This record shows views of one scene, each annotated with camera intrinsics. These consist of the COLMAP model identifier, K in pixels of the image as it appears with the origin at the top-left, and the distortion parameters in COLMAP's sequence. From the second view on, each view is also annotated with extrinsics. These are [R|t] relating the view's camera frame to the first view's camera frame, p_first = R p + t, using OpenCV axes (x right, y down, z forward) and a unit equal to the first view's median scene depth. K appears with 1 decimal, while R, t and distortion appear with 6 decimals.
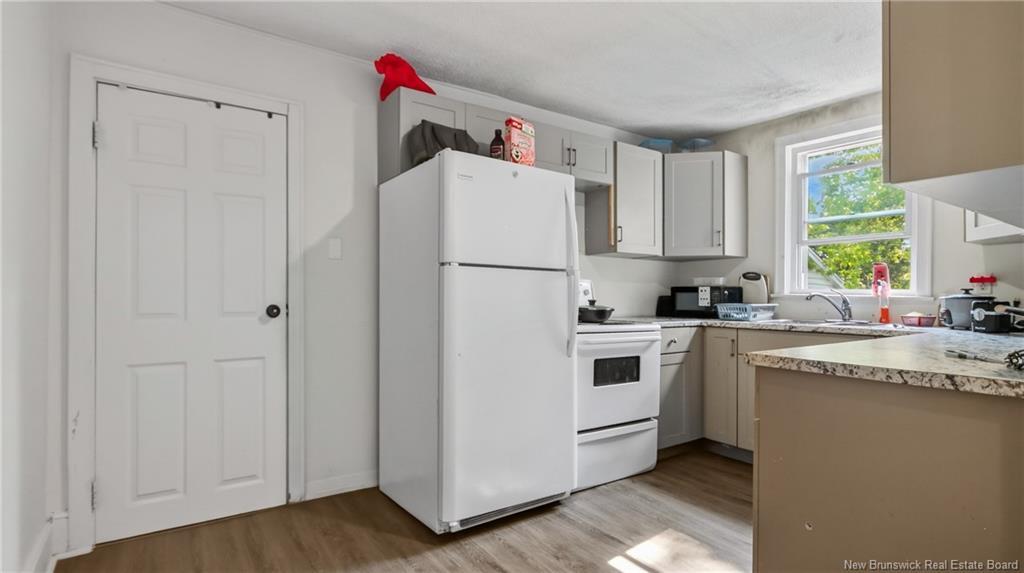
lens RADIAL K [[508.3, 0, 516.1], [0, 508.3, 292.7], [0, 0, 1]] dist [0.007254, -0.003893]
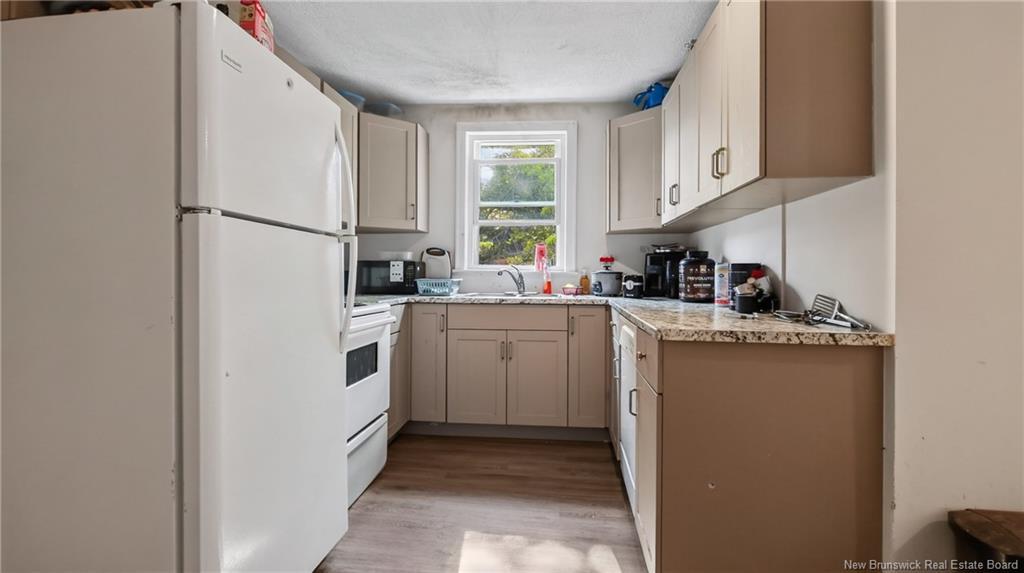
lens RADIAL K [[493.0, 0, 510.7], [0, 493.0, 269.5], [0, 0, 1]] dist [-0.007047, 0.000447]
pose [[0.665537, 0.005408, 0.746346, -0.208165], [-0.007697, 0.999970, -0.000383, 0.003009], [-0.746326, -0.005490, 0.665558, 0.271249]]
